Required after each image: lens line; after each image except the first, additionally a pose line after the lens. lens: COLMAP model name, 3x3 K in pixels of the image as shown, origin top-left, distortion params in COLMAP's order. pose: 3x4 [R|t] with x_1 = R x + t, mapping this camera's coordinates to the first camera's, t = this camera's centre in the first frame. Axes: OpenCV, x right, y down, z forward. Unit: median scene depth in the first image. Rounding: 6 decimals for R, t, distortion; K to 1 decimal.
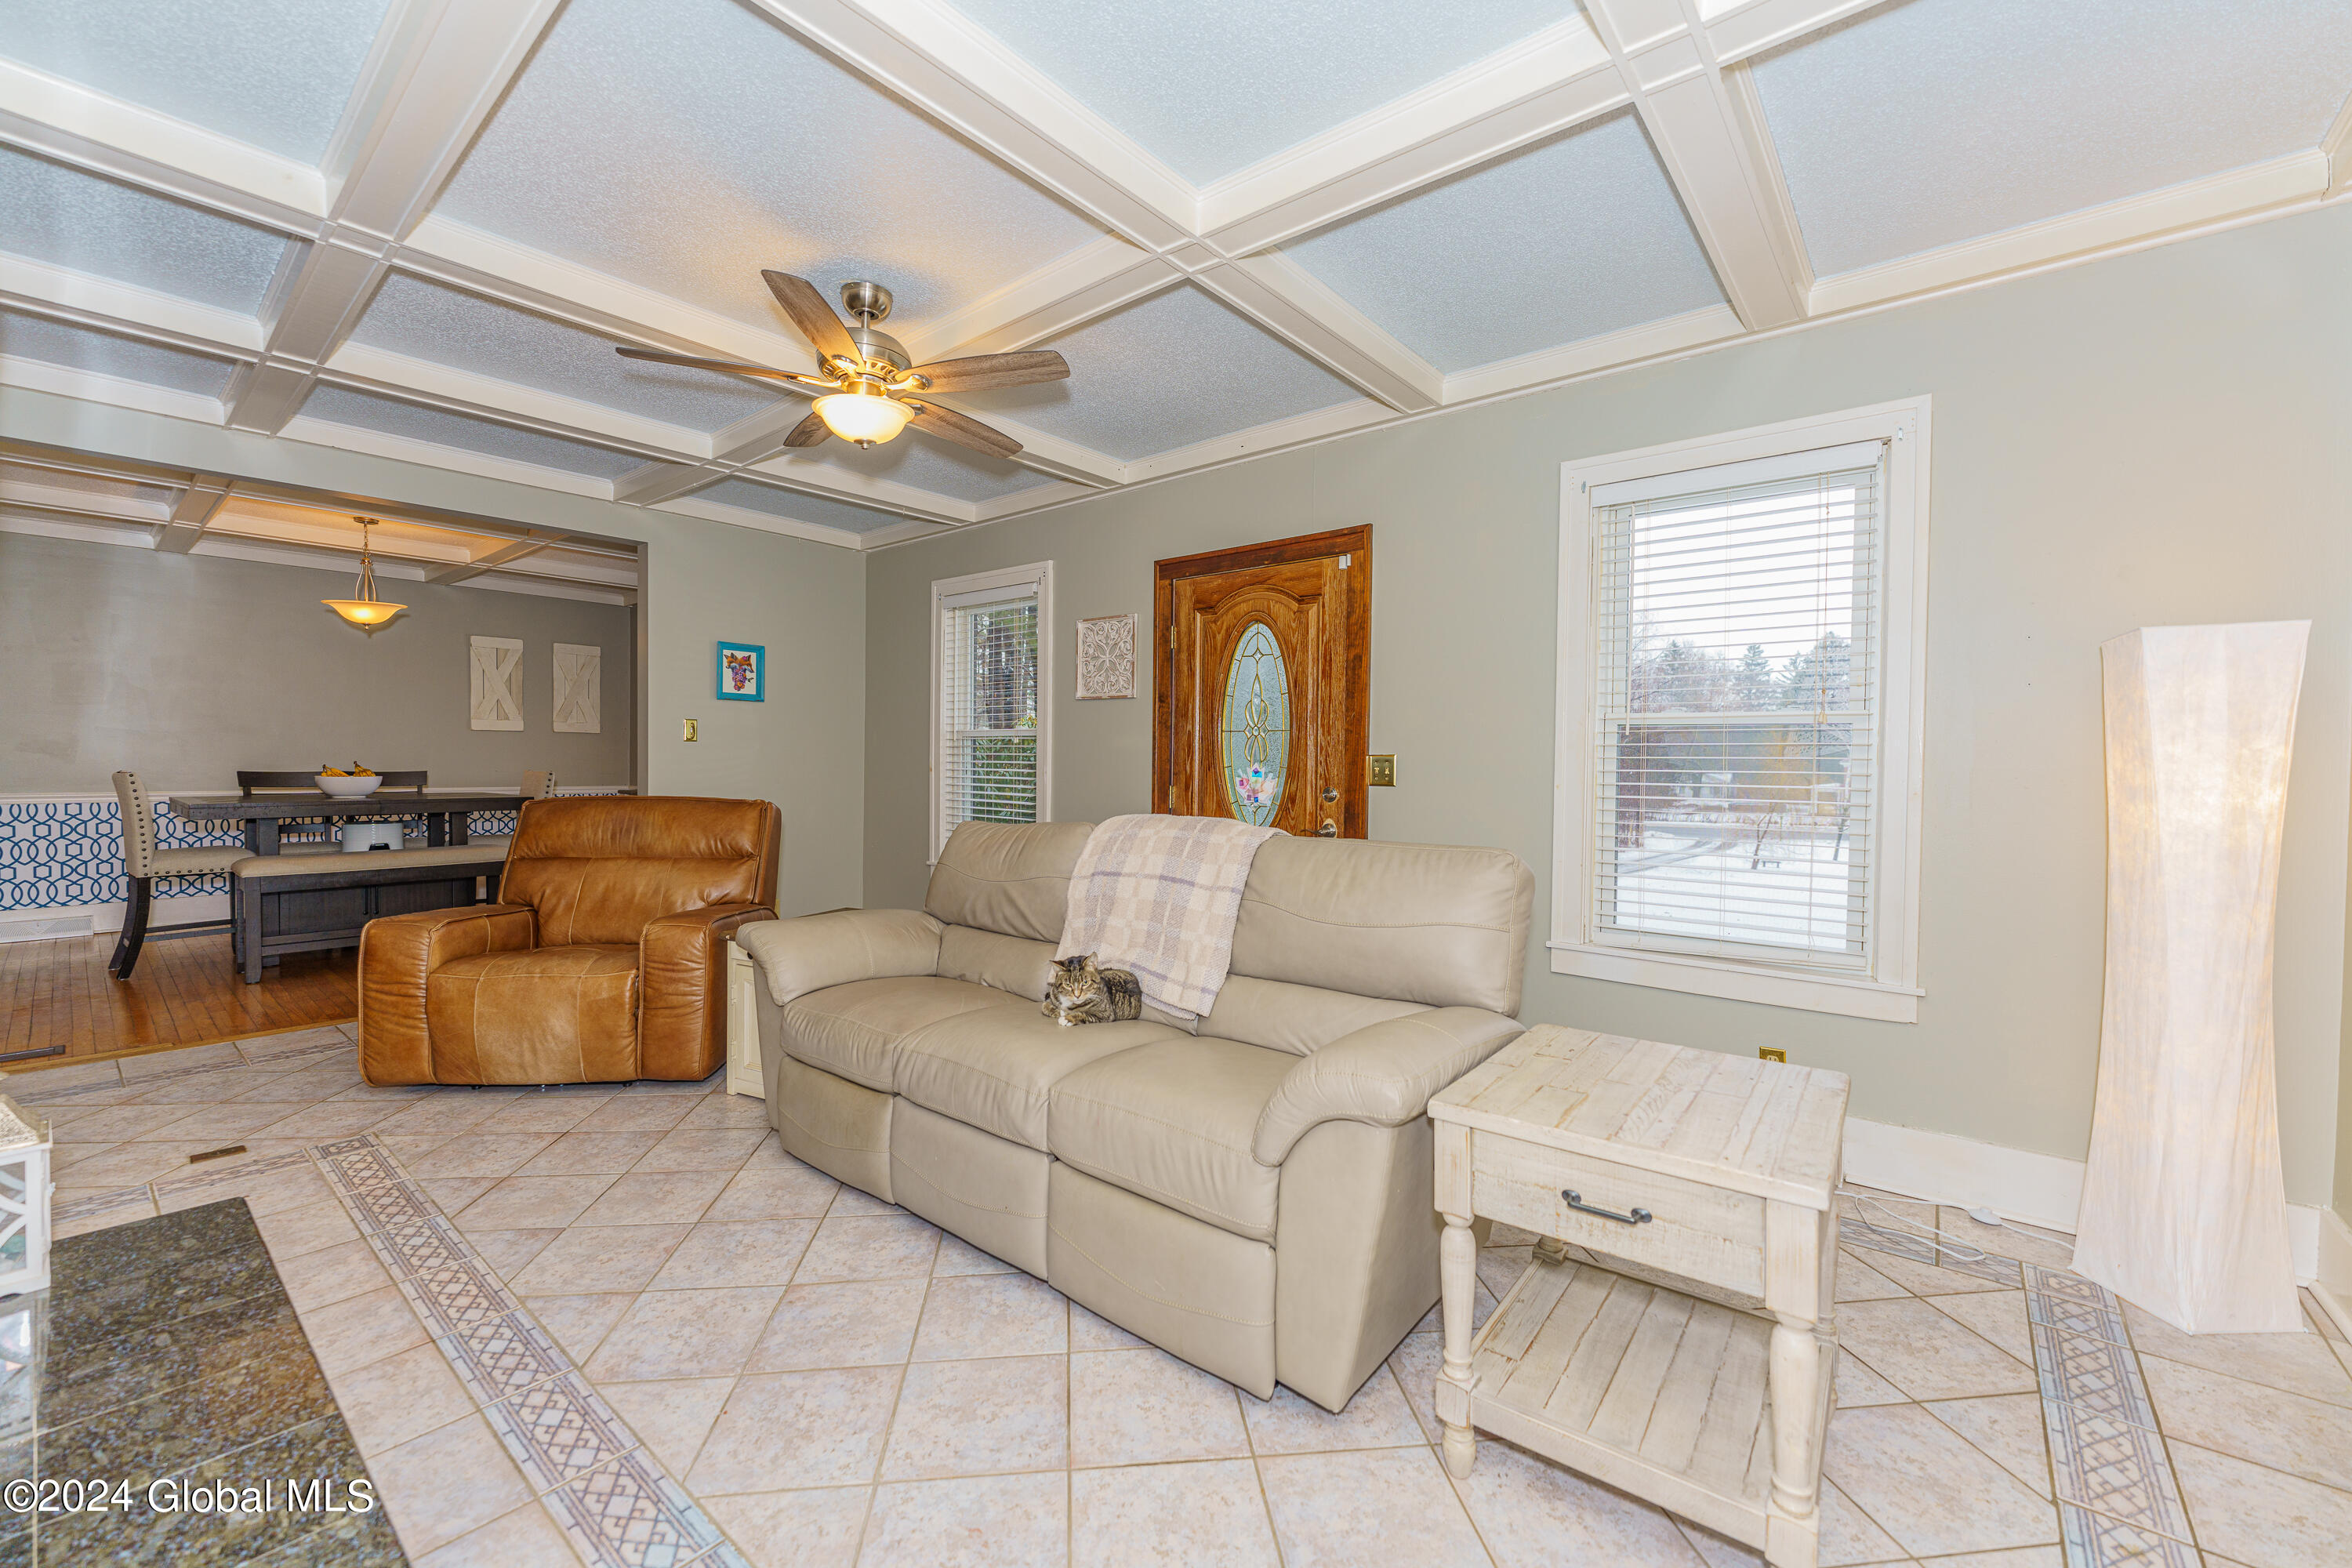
lens RADIAL K [[937.4, 0, 1177.4], [0, 937.4, 777.7], [0, 0, 1]] dist [-0.008434, 0.000165]
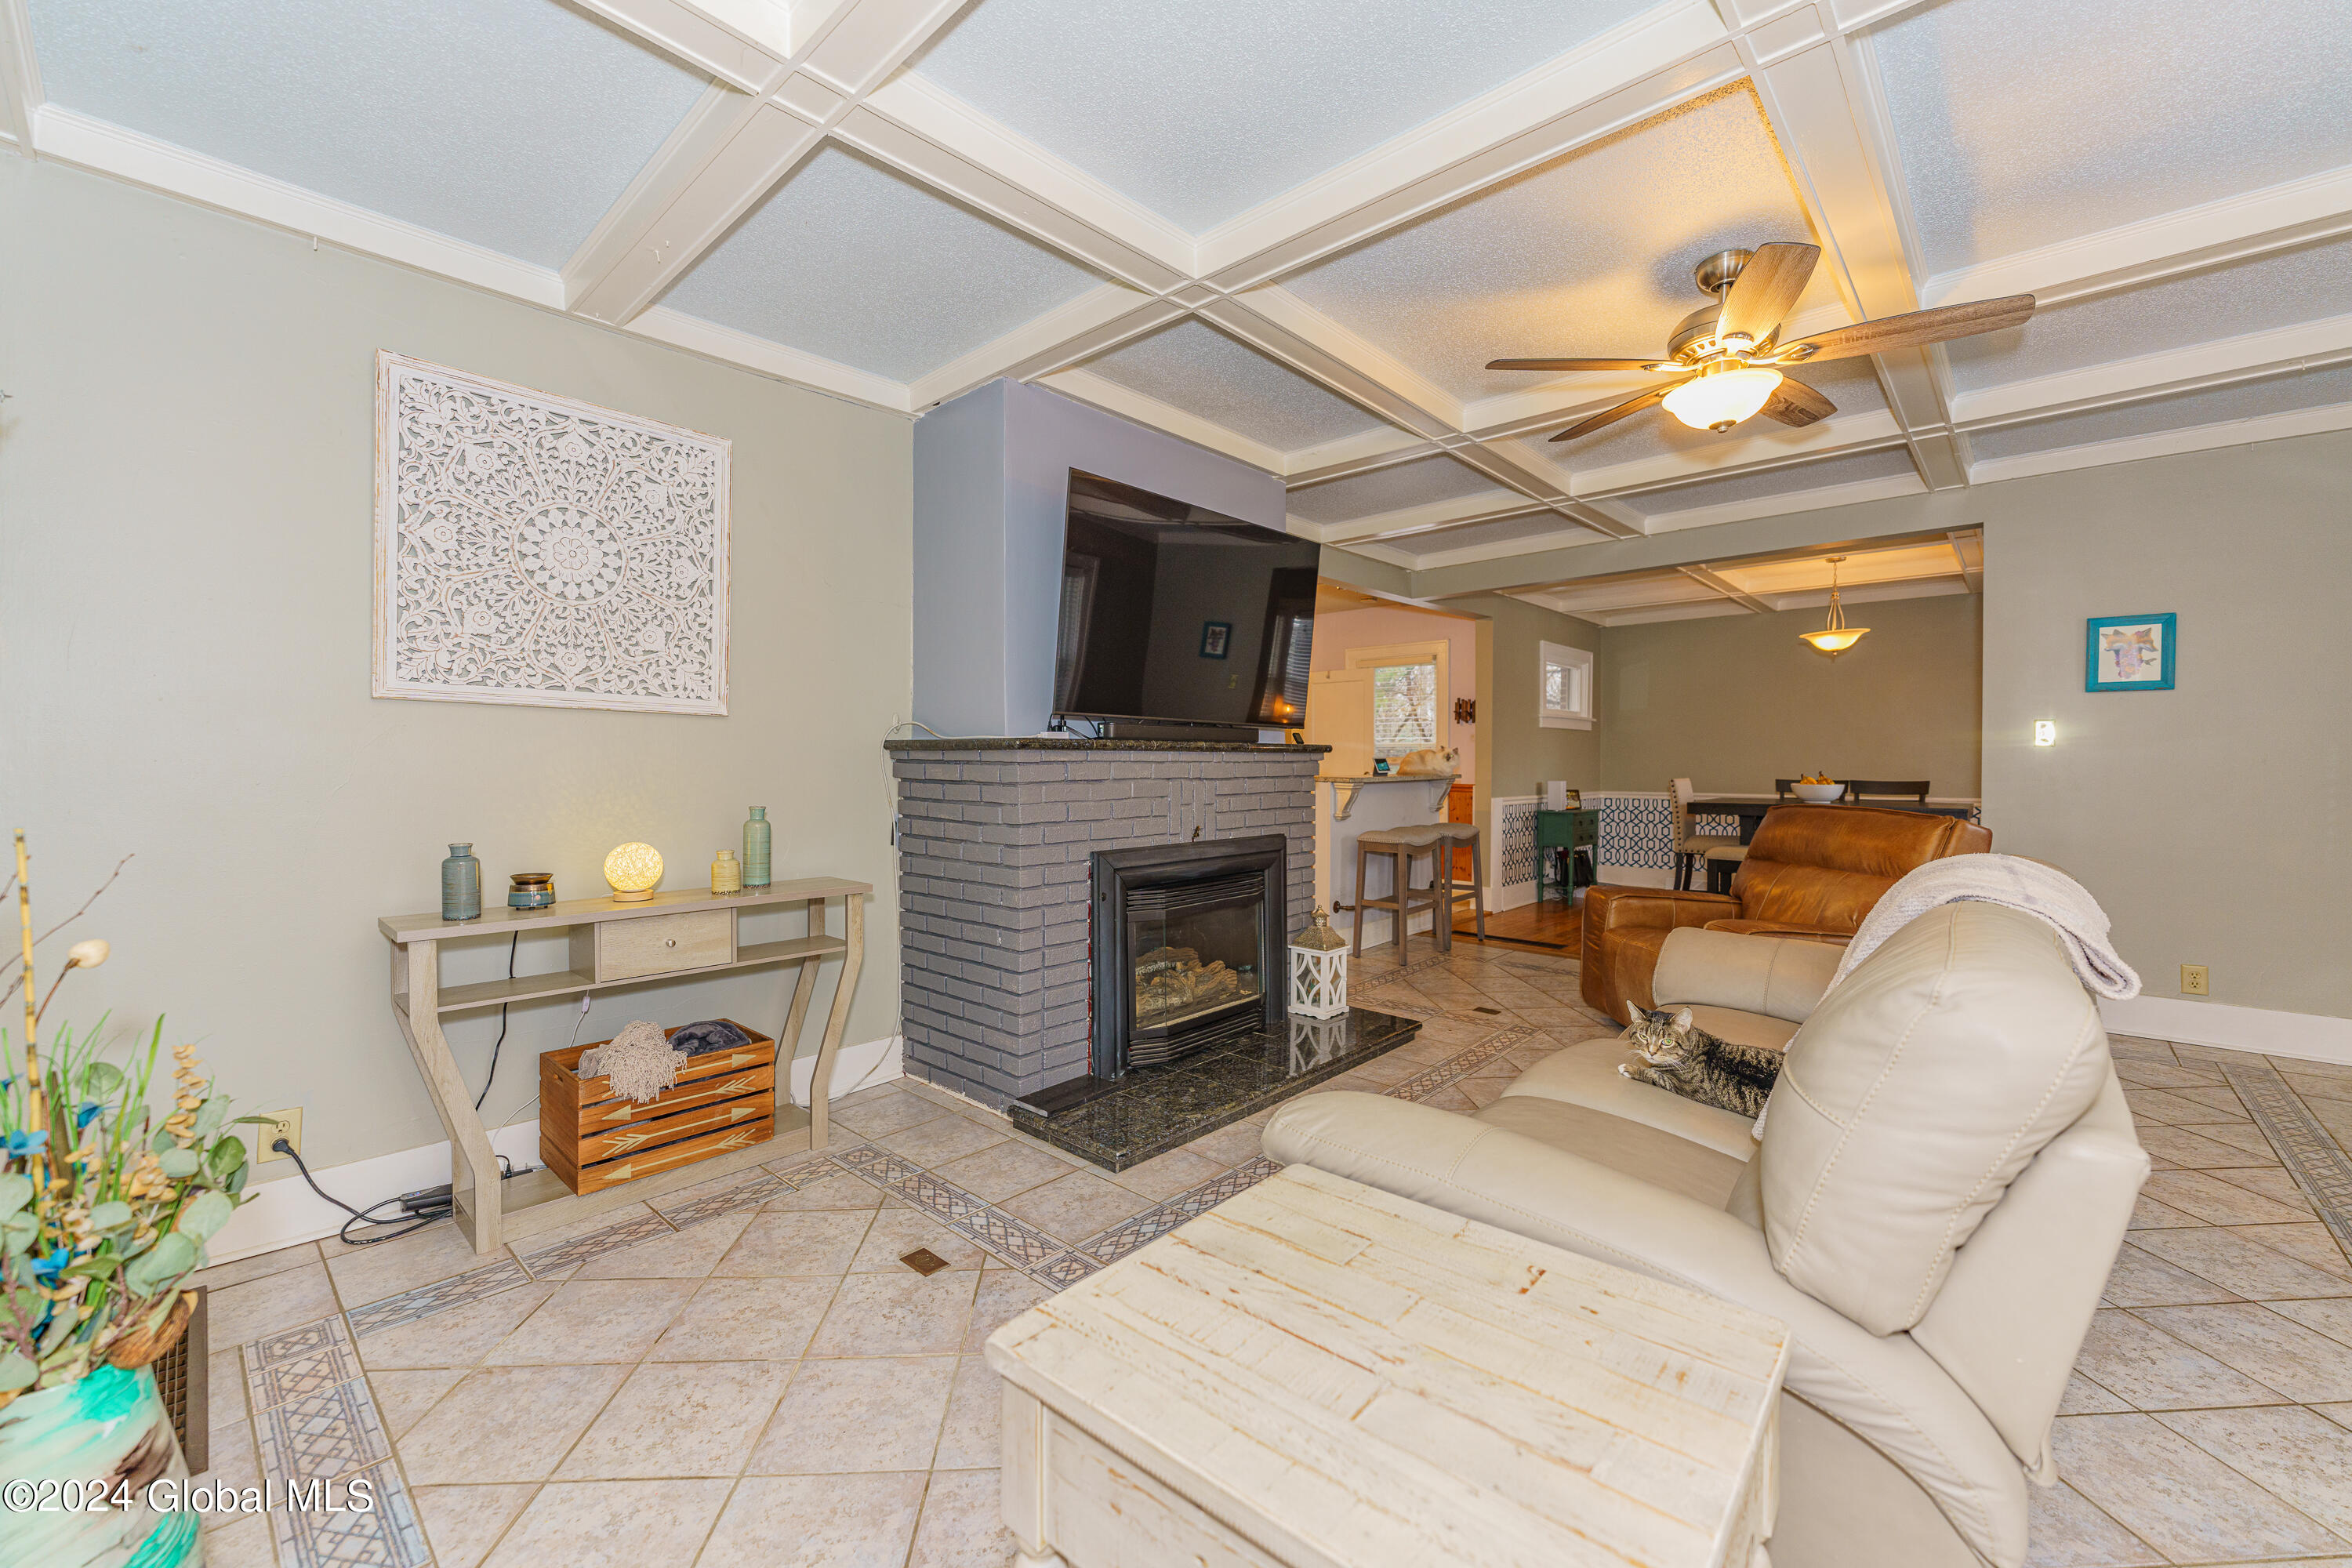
lens RADIAL K [[937.4, 0, 1177.4], [0, 937.4, 777.7], [0, 0, 1]] dist [-0.008434, 0.000165]
pose [[-0.039680, 0.005801, -0.999196, 0.604124], [-0.019365, 0.999791, 0.006574, -0.003815], [0.999025, 0.019610, -0.039559, 0.496167]]
